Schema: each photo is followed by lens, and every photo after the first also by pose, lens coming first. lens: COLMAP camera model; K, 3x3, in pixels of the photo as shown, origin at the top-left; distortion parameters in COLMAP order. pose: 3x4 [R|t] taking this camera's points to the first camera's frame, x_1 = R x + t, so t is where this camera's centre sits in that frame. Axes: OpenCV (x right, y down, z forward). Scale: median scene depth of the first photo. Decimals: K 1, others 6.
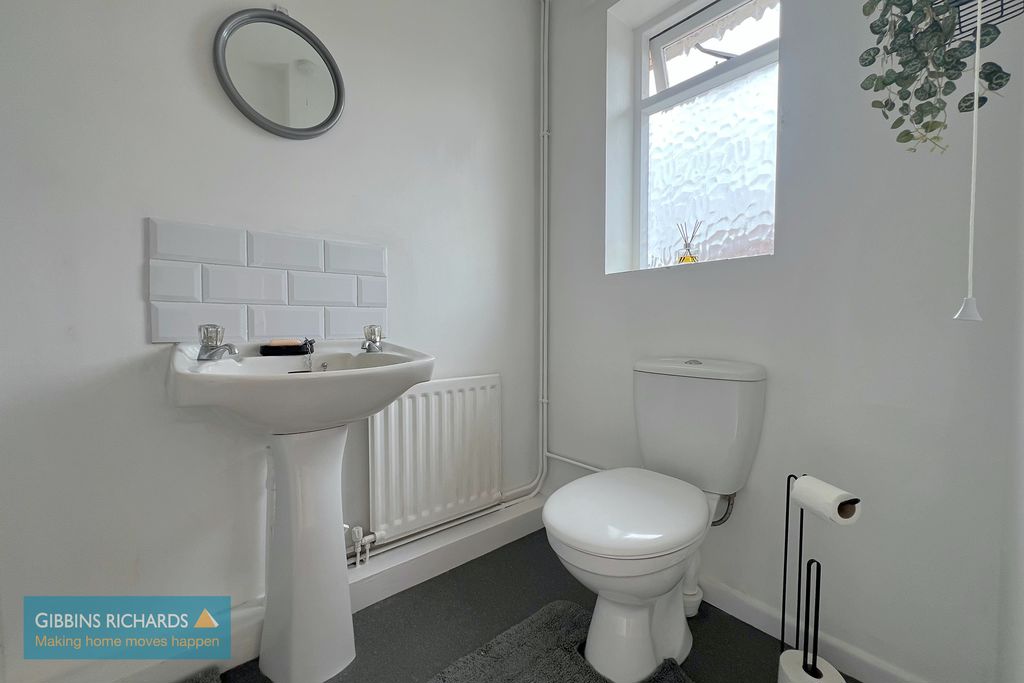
lens RADIAL K [[411.1, 0, 509.2], [0, 411.1, 342.7], [0, 0, 1]] dist [-0.001095, -0.000157]
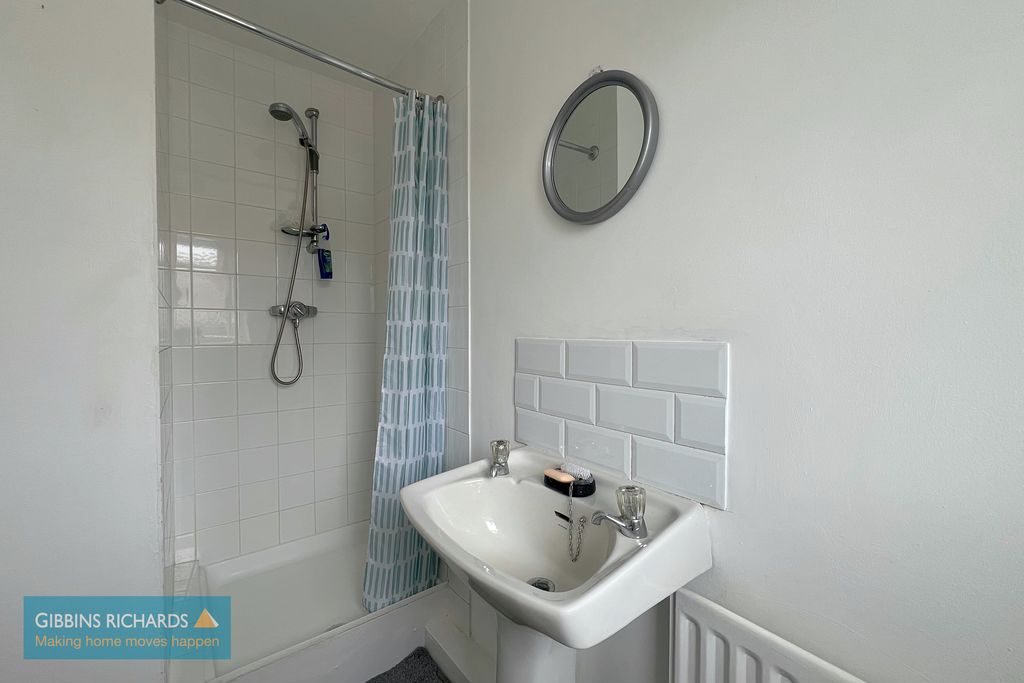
lens RADIAL K [[414.7, 0, 513.1], [0, 414.7, 337.1], [0, 0, 1]] dist [-0.000221, 0.000084]
pose [[-0.009311, 0.022154, -0.999711, 0.289697], [-0.040046, 0.998944, 0.022510, -0.278741], [0.999154, 0.040244, -0.008414, 0.829438]]
